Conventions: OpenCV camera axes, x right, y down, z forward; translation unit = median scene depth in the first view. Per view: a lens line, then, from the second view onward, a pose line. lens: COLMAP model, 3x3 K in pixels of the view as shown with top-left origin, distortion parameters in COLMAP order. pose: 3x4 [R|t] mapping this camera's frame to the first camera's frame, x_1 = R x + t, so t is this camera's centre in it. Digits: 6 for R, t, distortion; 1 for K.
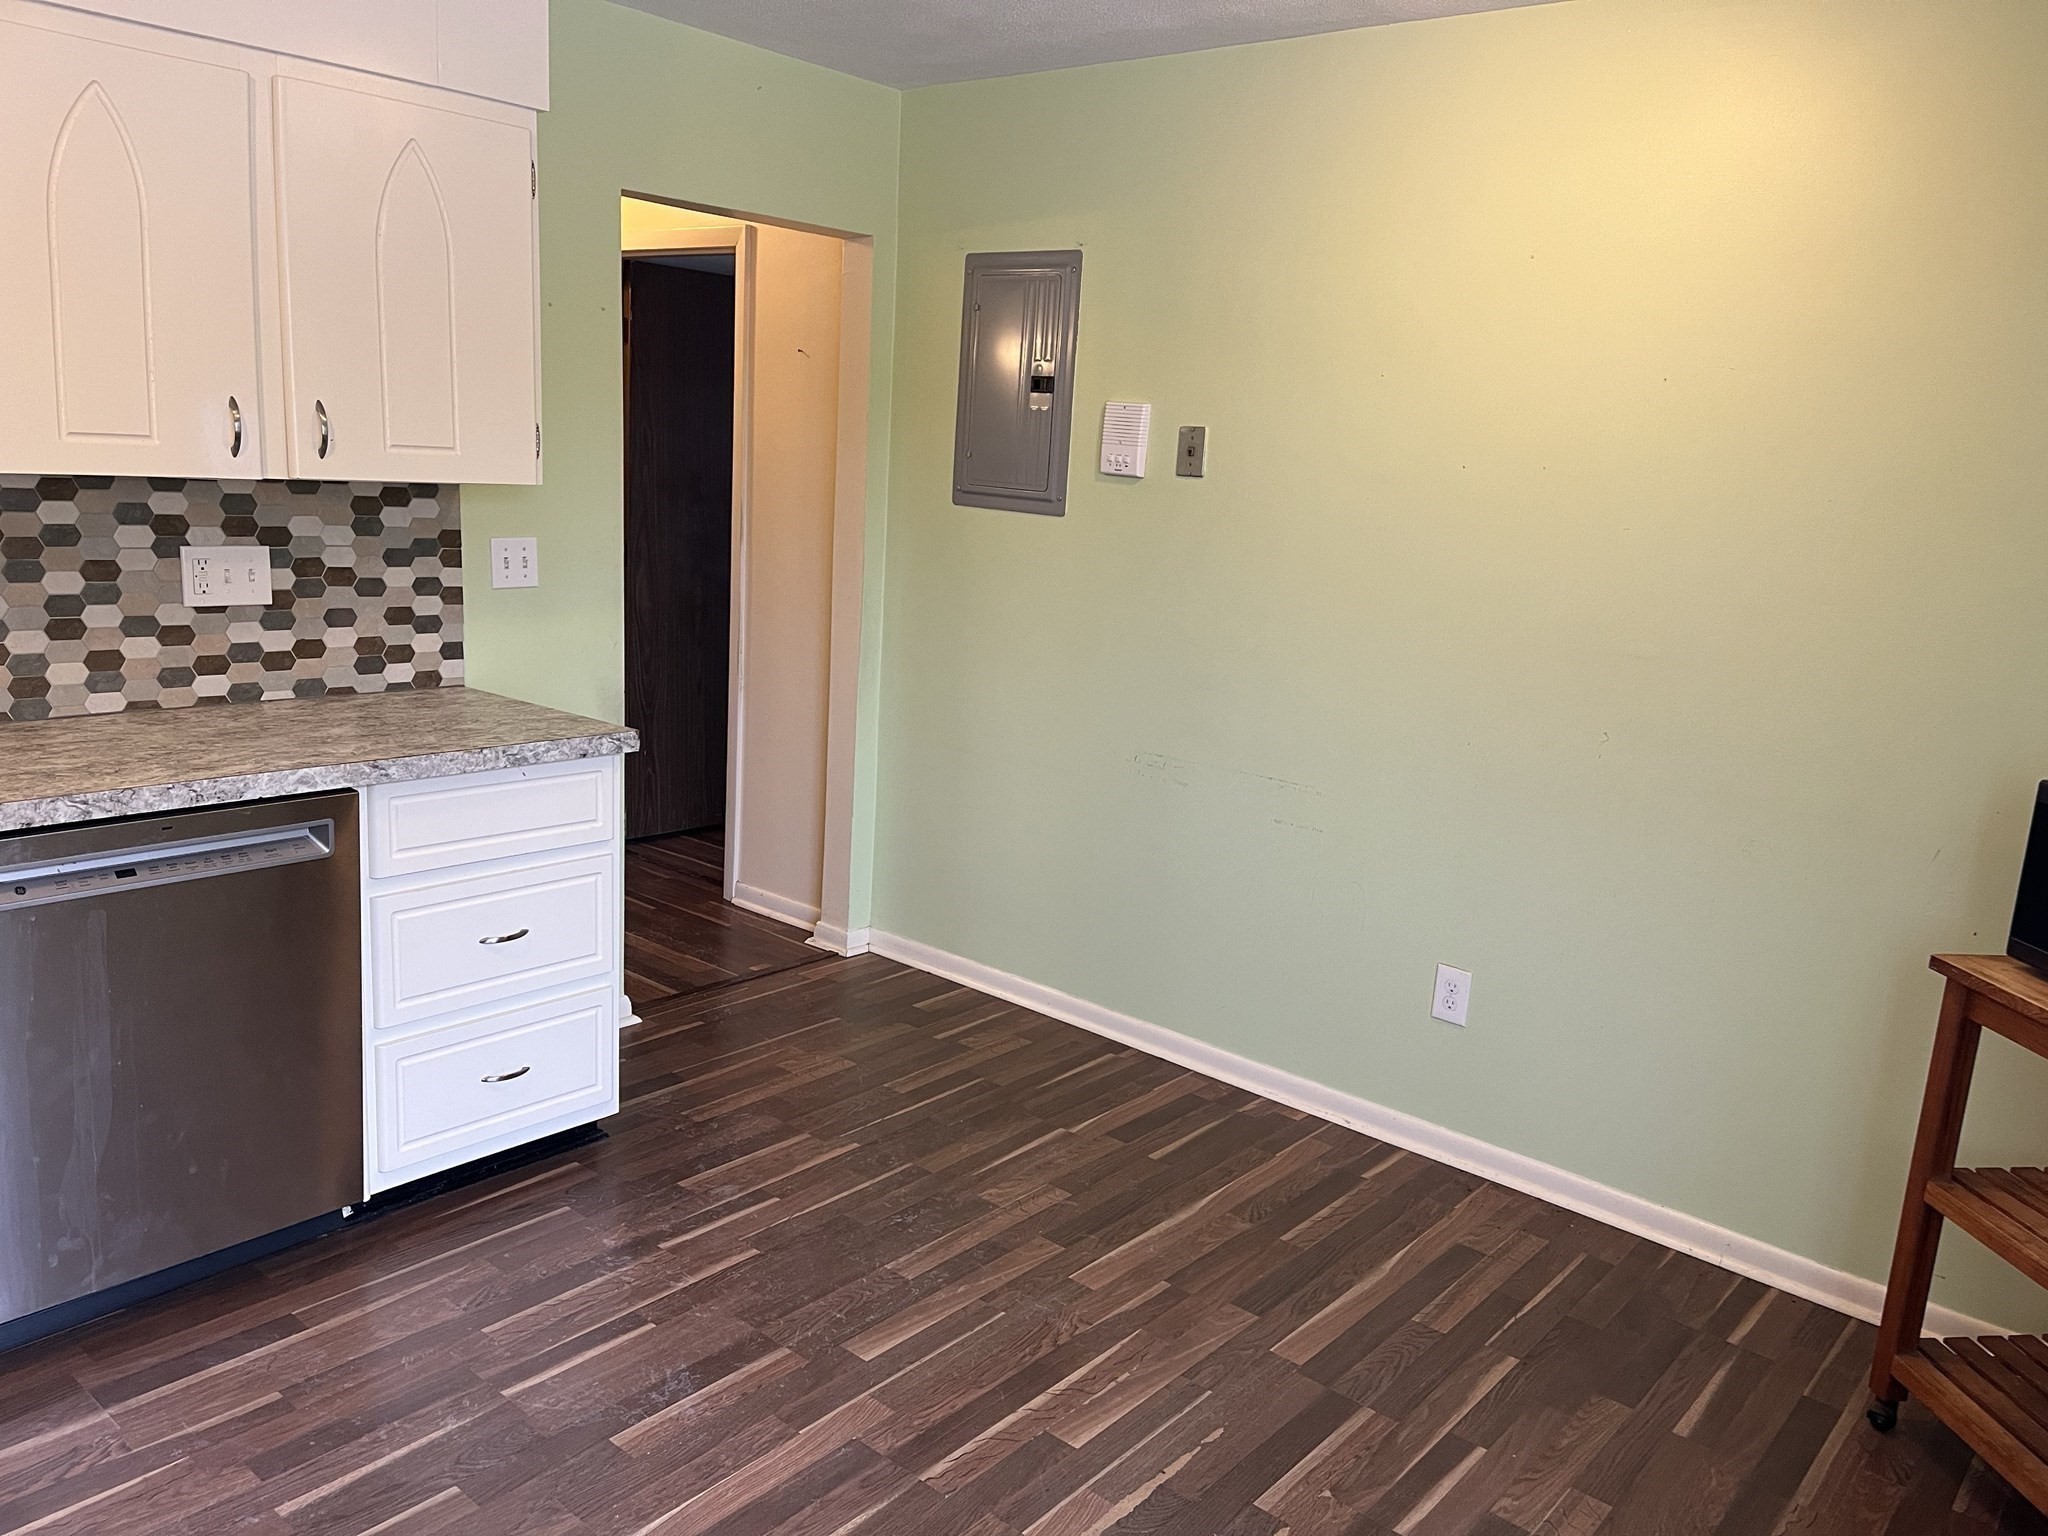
lens RADIAL K [[1551.0, 0, 1035.3], [0, 1551.0, 771.8], [0, 0, 1]] dist [0.049972, -0.047766]
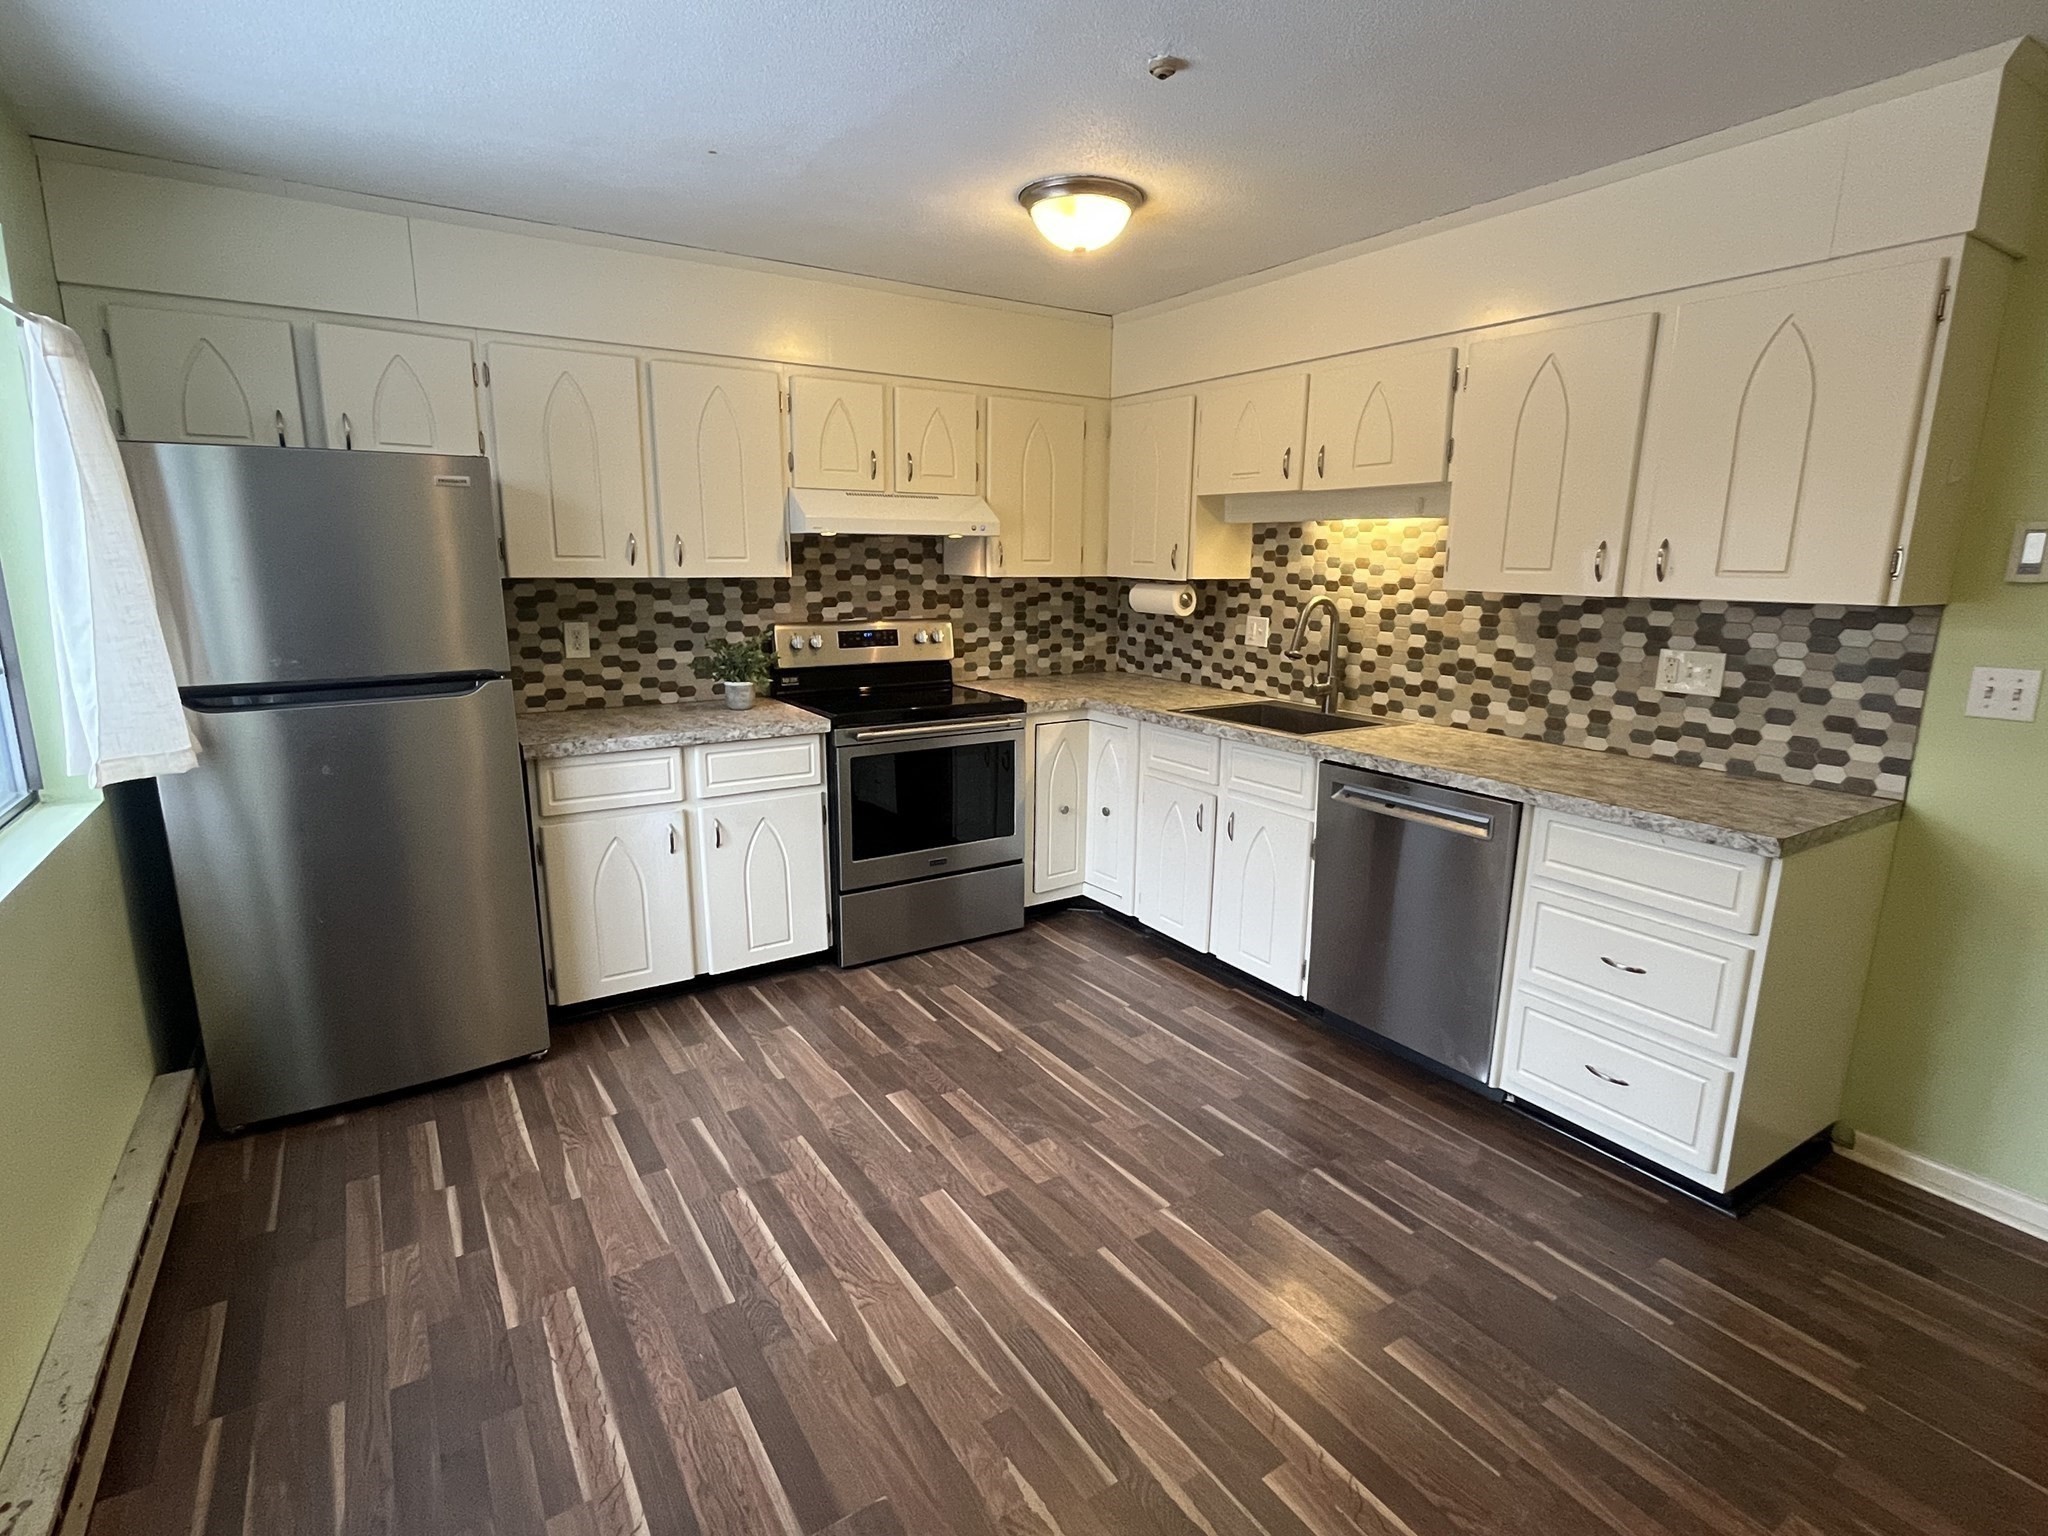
lens RADIAL K [[1013.8, 0, 1024.2], [0, 1013.8, 764.2], [0, 0, 1]] dist [-0.002669, -0.000086]
pose [[-0.290826, 0.131250, -0.947731, 0.510421], [-0.222190, 0.954202, 0.200328, -0.096303], [0.930619, 0.268836, -0.248344, 0.699232]]
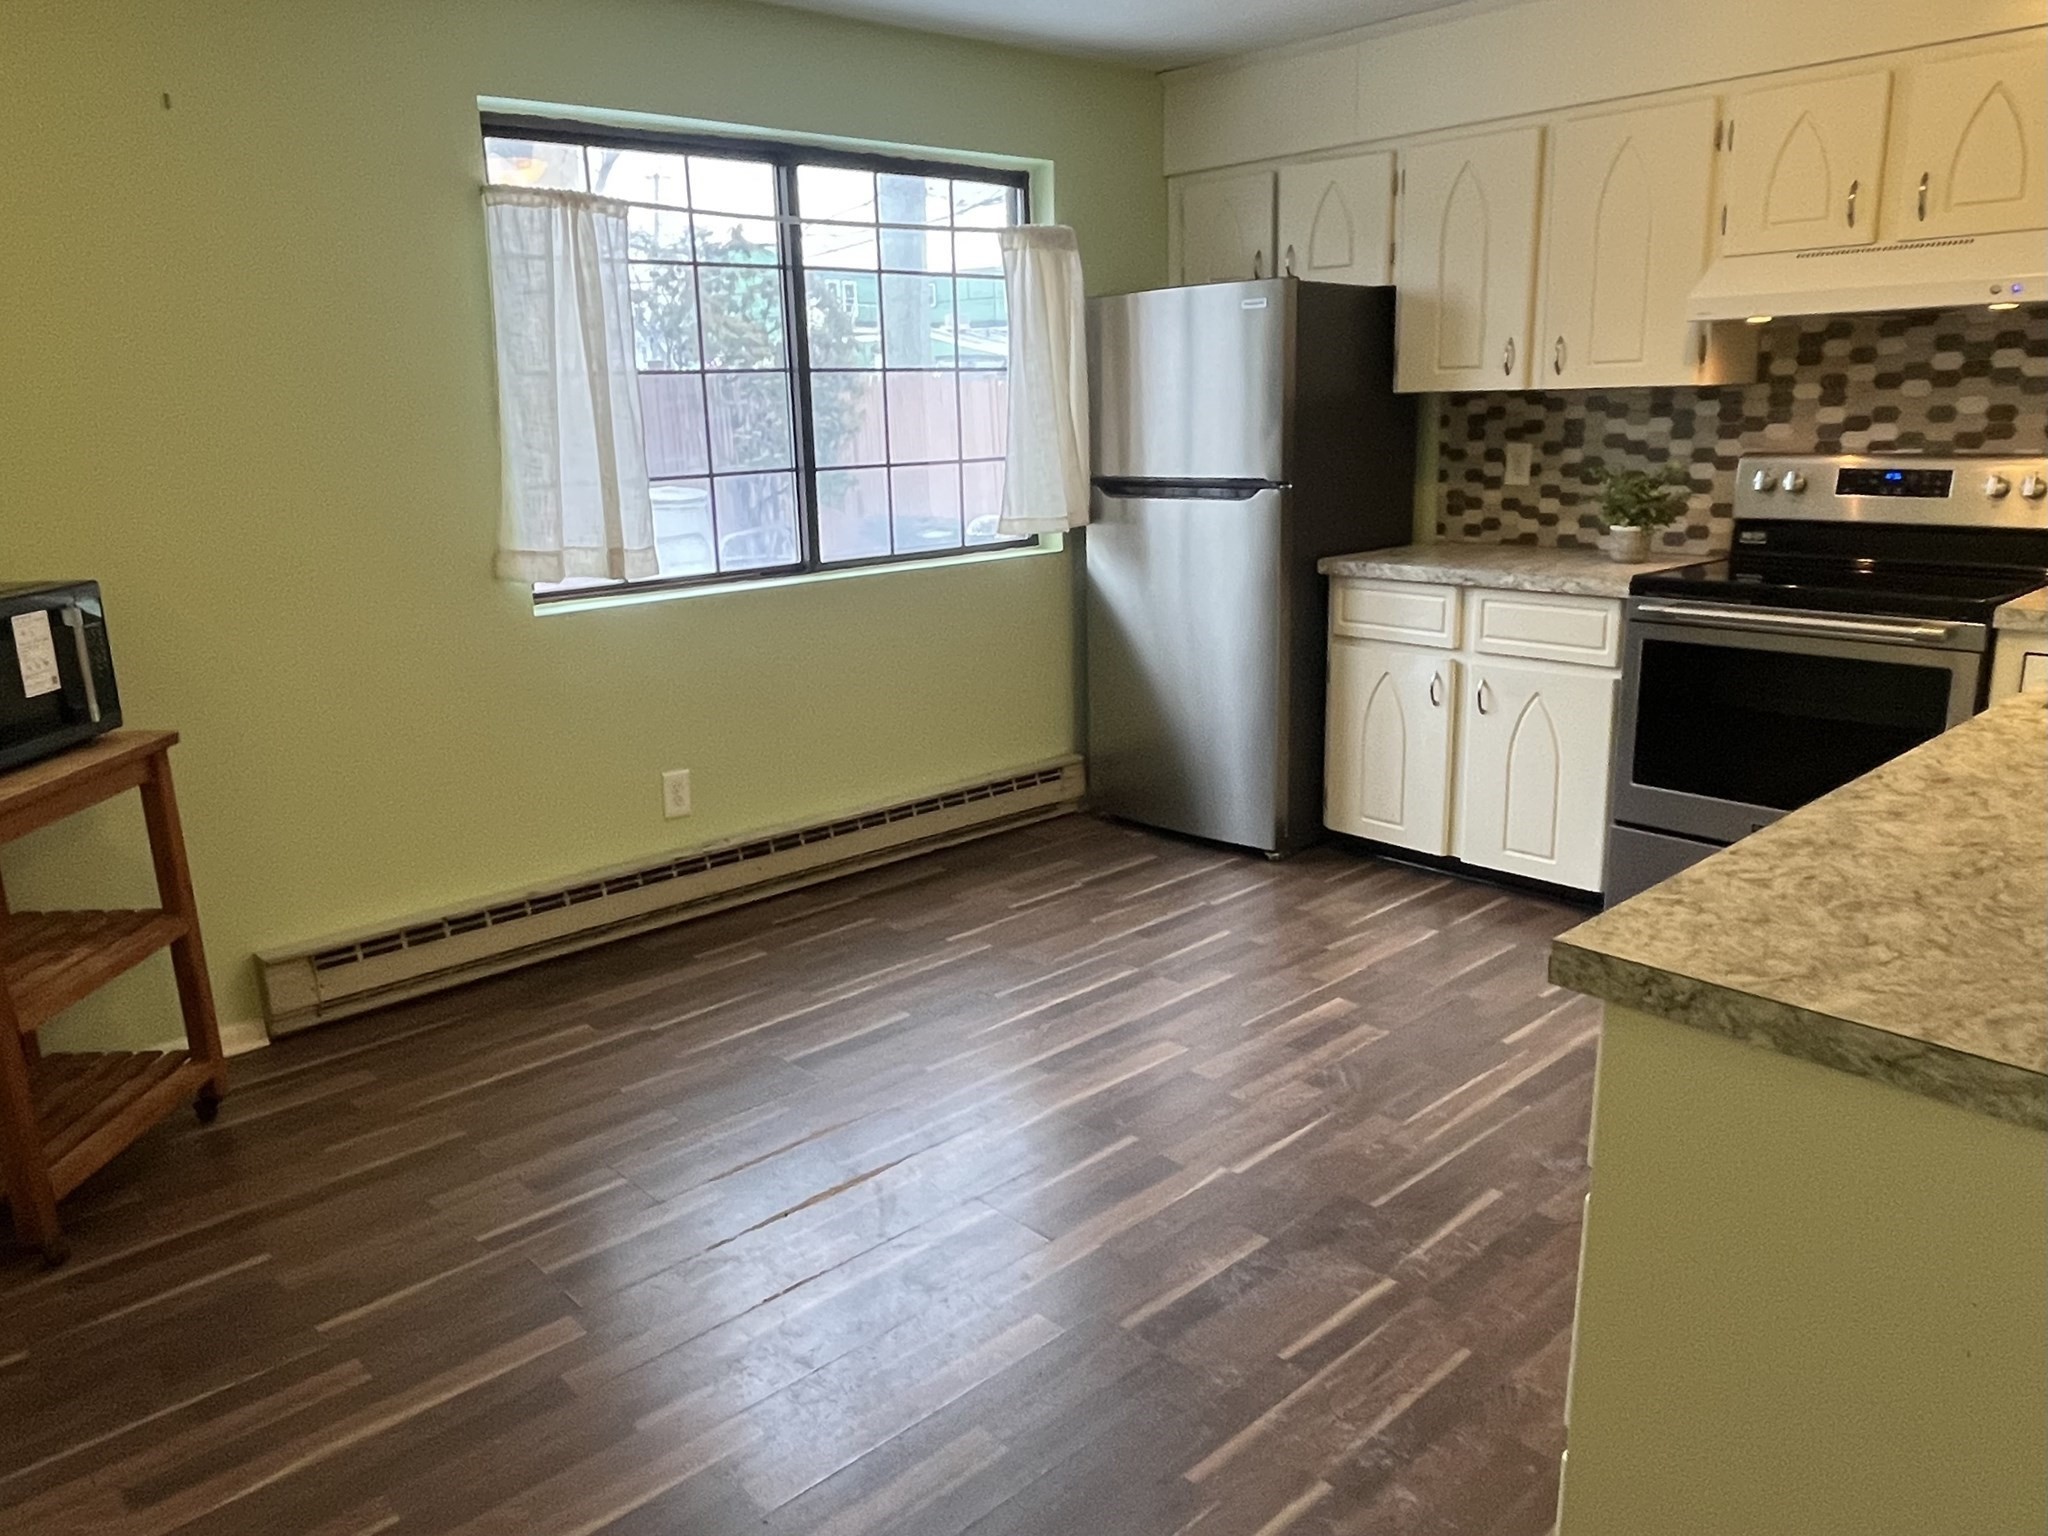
lens RADIAL K [[1457.7, 0, 1033.2], [0, 1457.7, 768.0], [0, 0, 1]] dist [0.003474, -0.002807]
pose [[-0.991022, -0.065467, 0.116572, -0.157018], [-0.006972, 0.896031, 0.443937, -0.255409], [-0.133515, 0.439138, -0.888443, 1.381416]]
